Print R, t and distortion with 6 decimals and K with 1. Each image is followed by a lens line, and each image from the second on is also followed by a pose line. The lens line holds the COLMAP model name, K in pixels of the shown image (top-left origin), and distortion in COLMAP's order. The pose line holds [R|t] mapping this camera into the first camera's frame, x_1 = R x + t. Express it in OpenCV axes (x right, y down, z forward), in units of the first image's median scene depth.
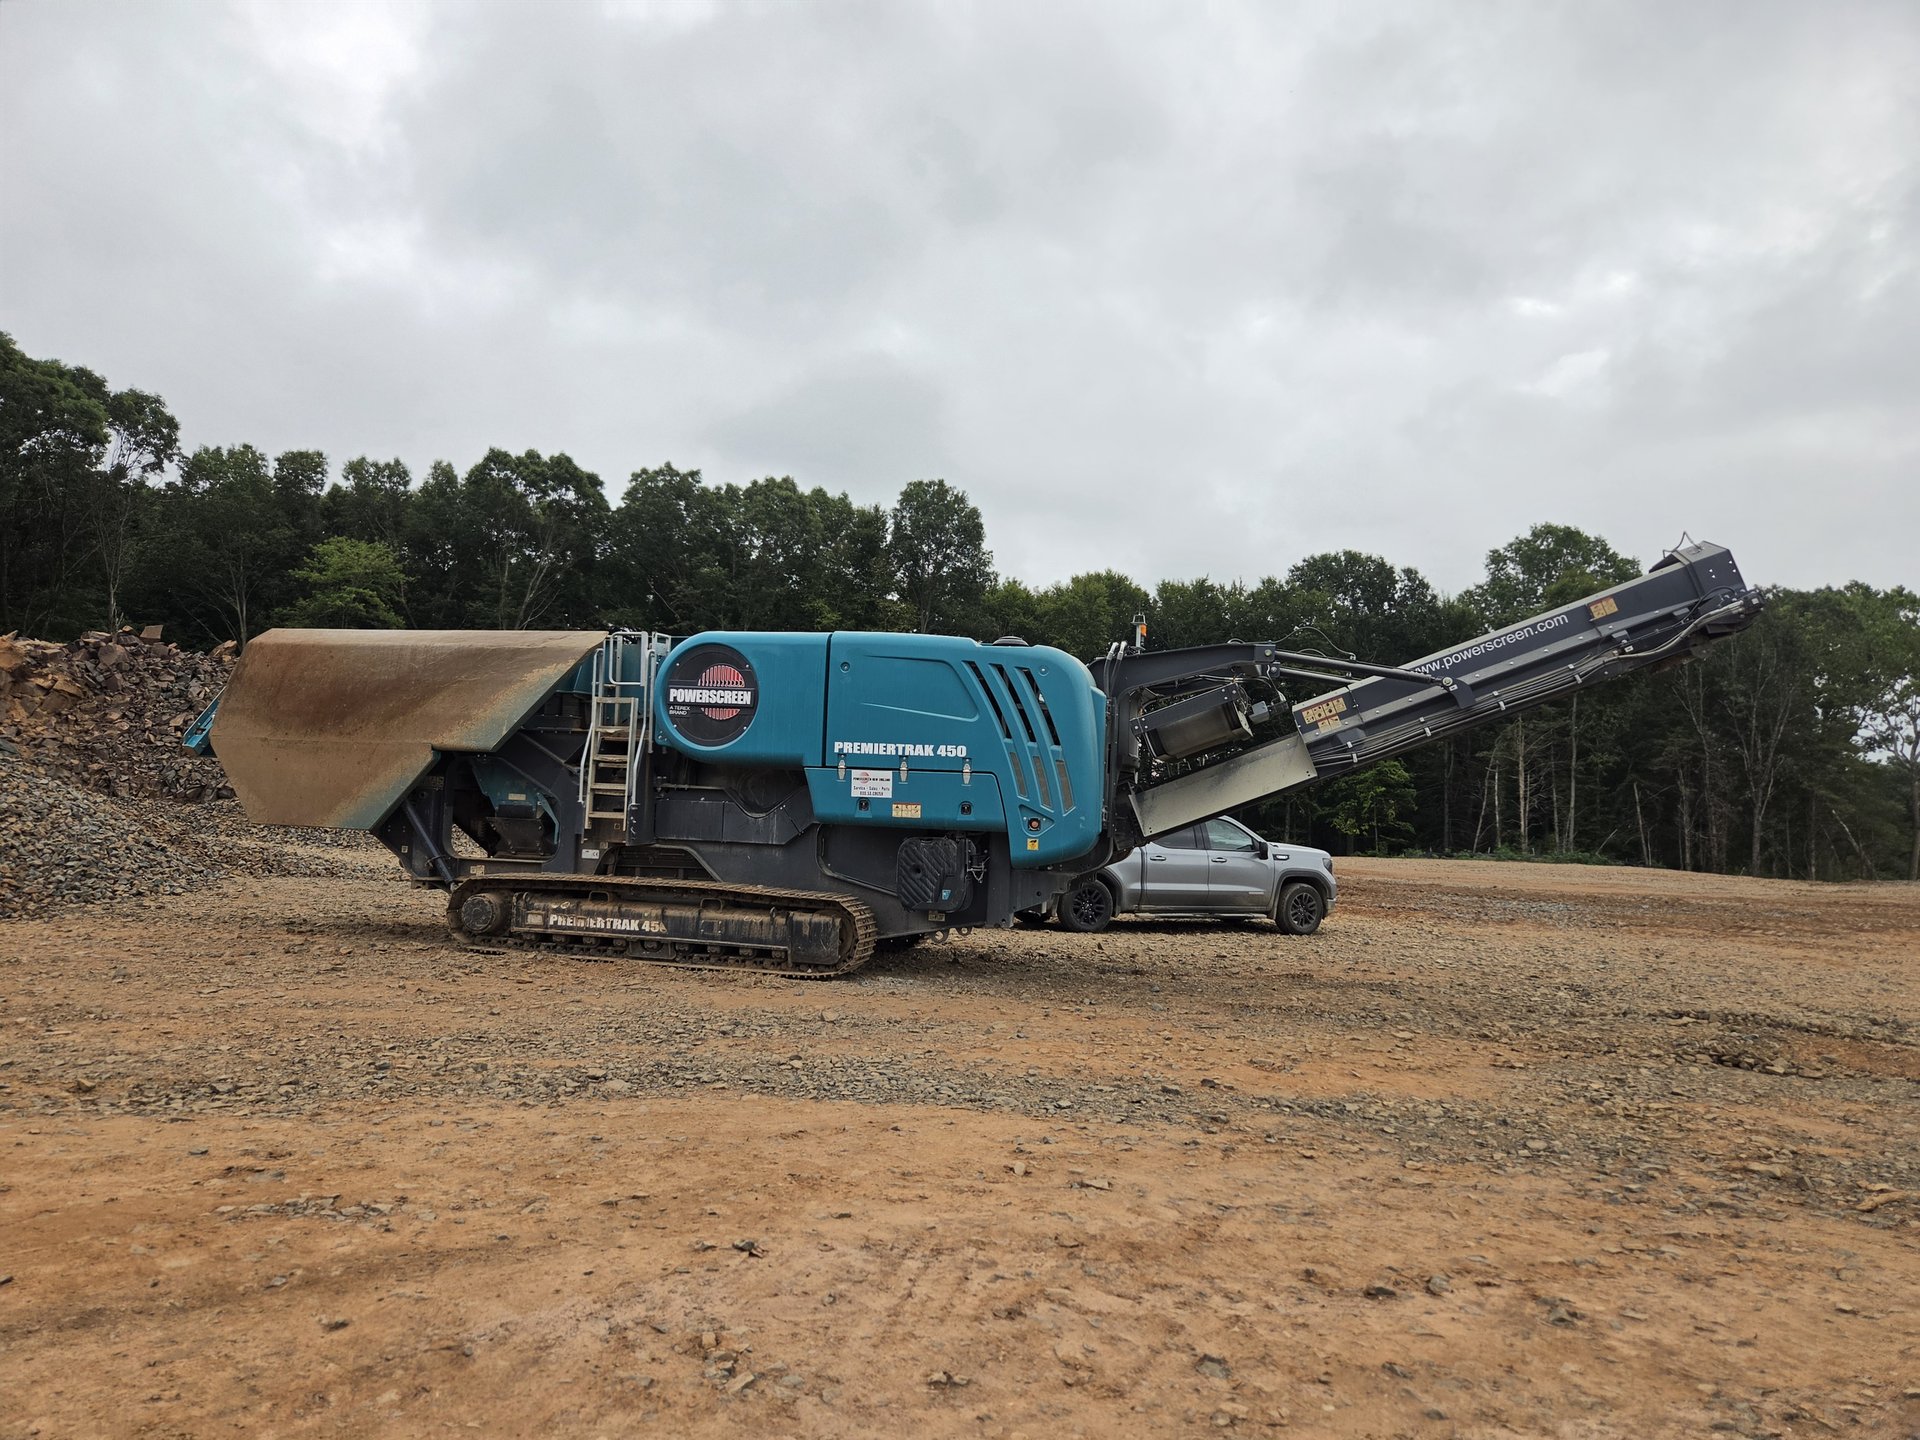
lens RADIAL K [[1277.8, 0, 948.6], [0, 1277.8, 758.1], [0, 0, 1]] dist [0.068976, -0.048305]
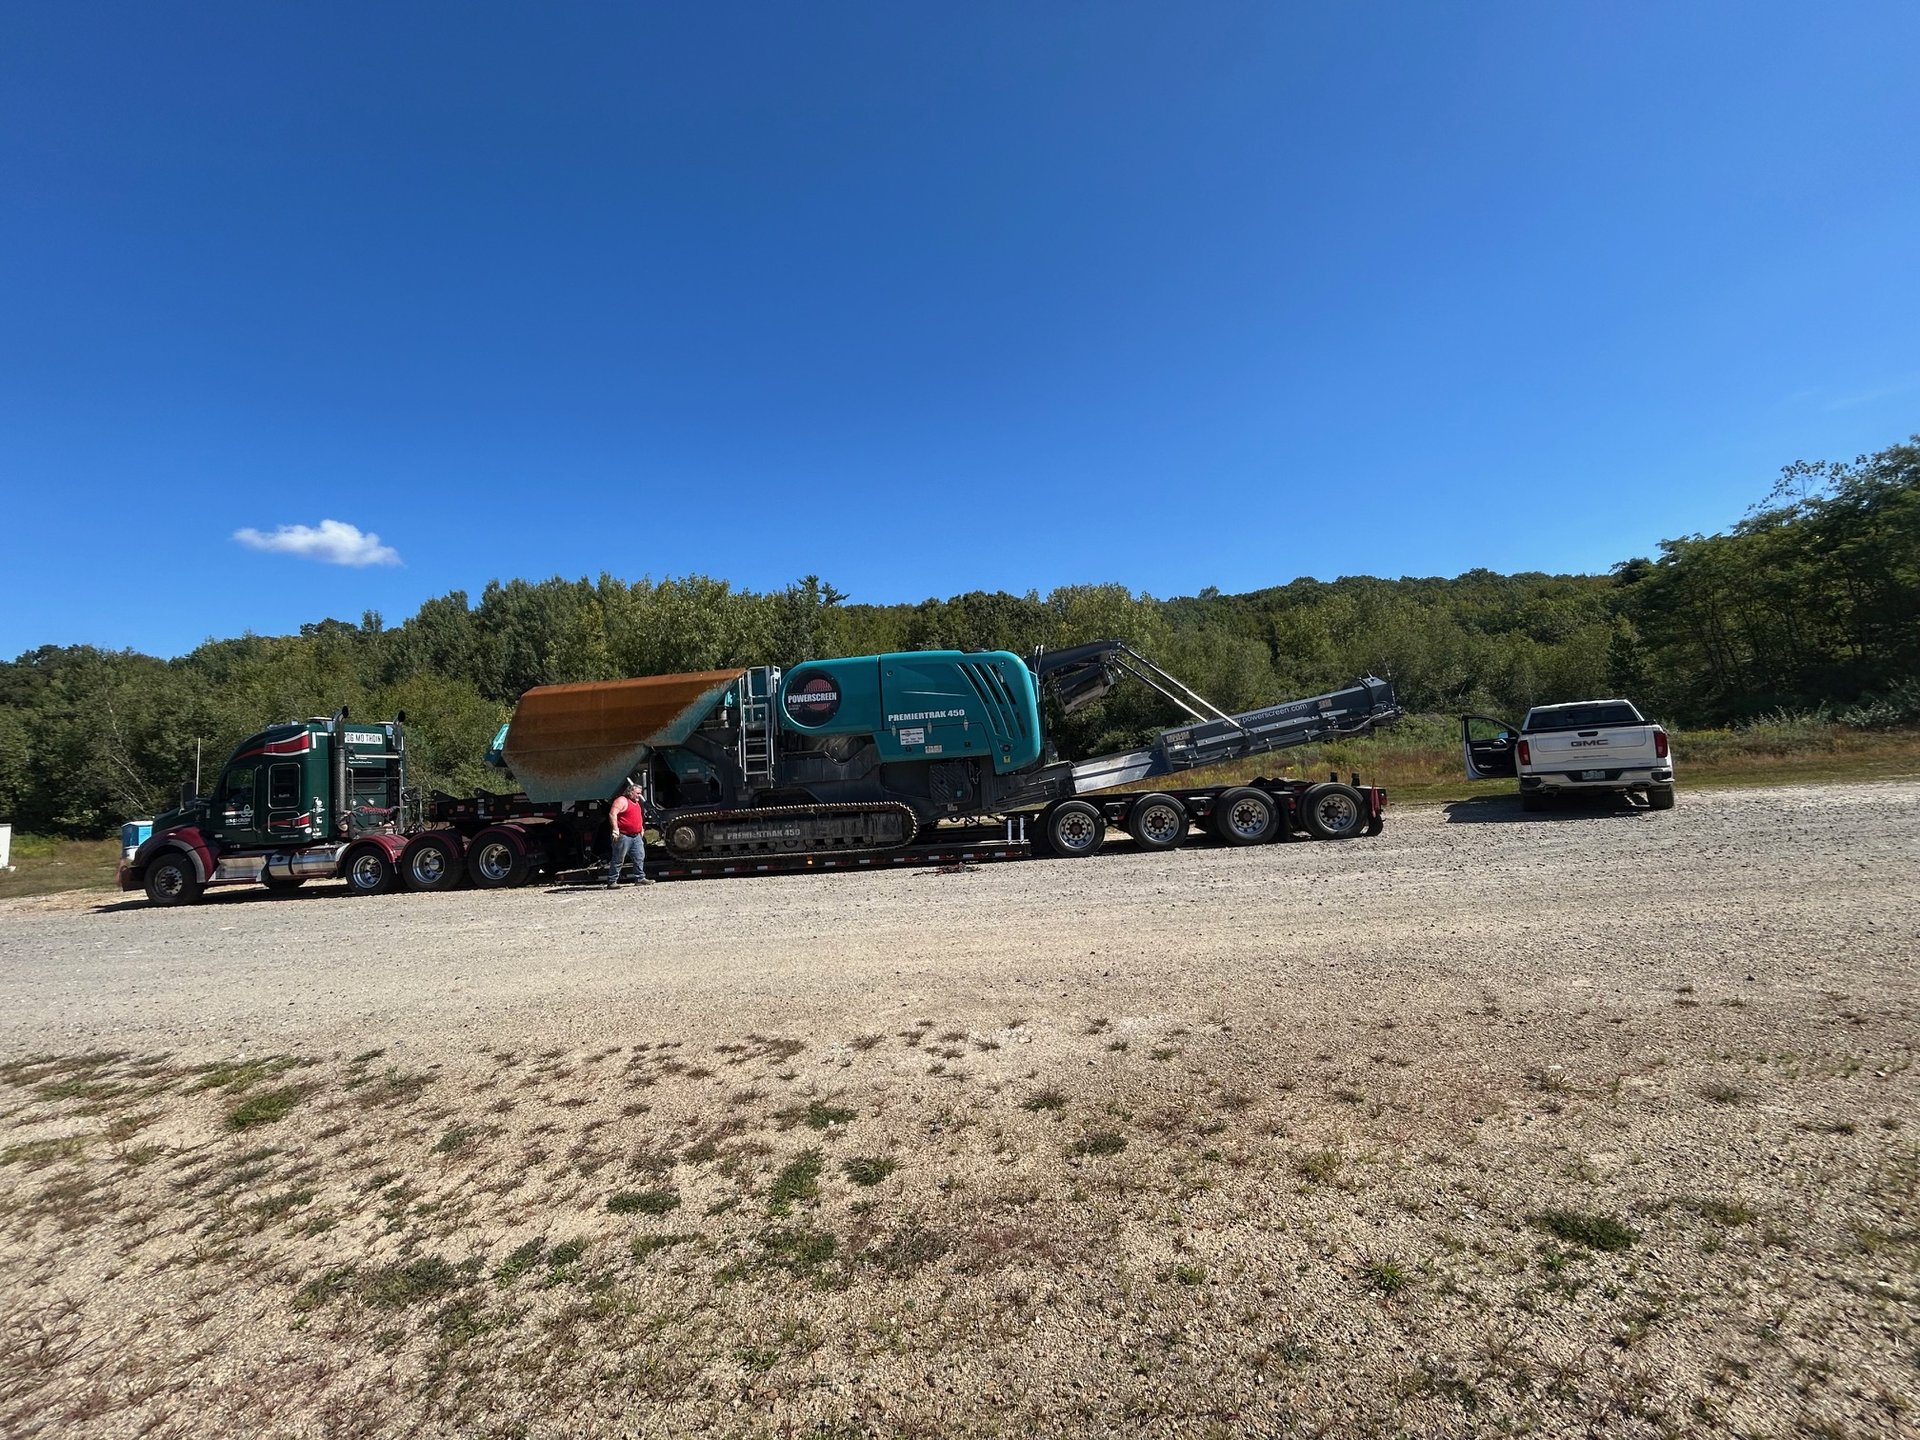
lens RADIAL K [[1280.4, 0, 957.9], [0, 1280.4, 711.7], [0, 0, 1]] dist [0.052275, -0.022630]
pose [[0.989156, -0.112764, 0.094101, -0.160335], [0.113255, 0.993566, 0.000121, -0.007318], [-0.093510, 0.010537, 0.995563, -0.783285]]
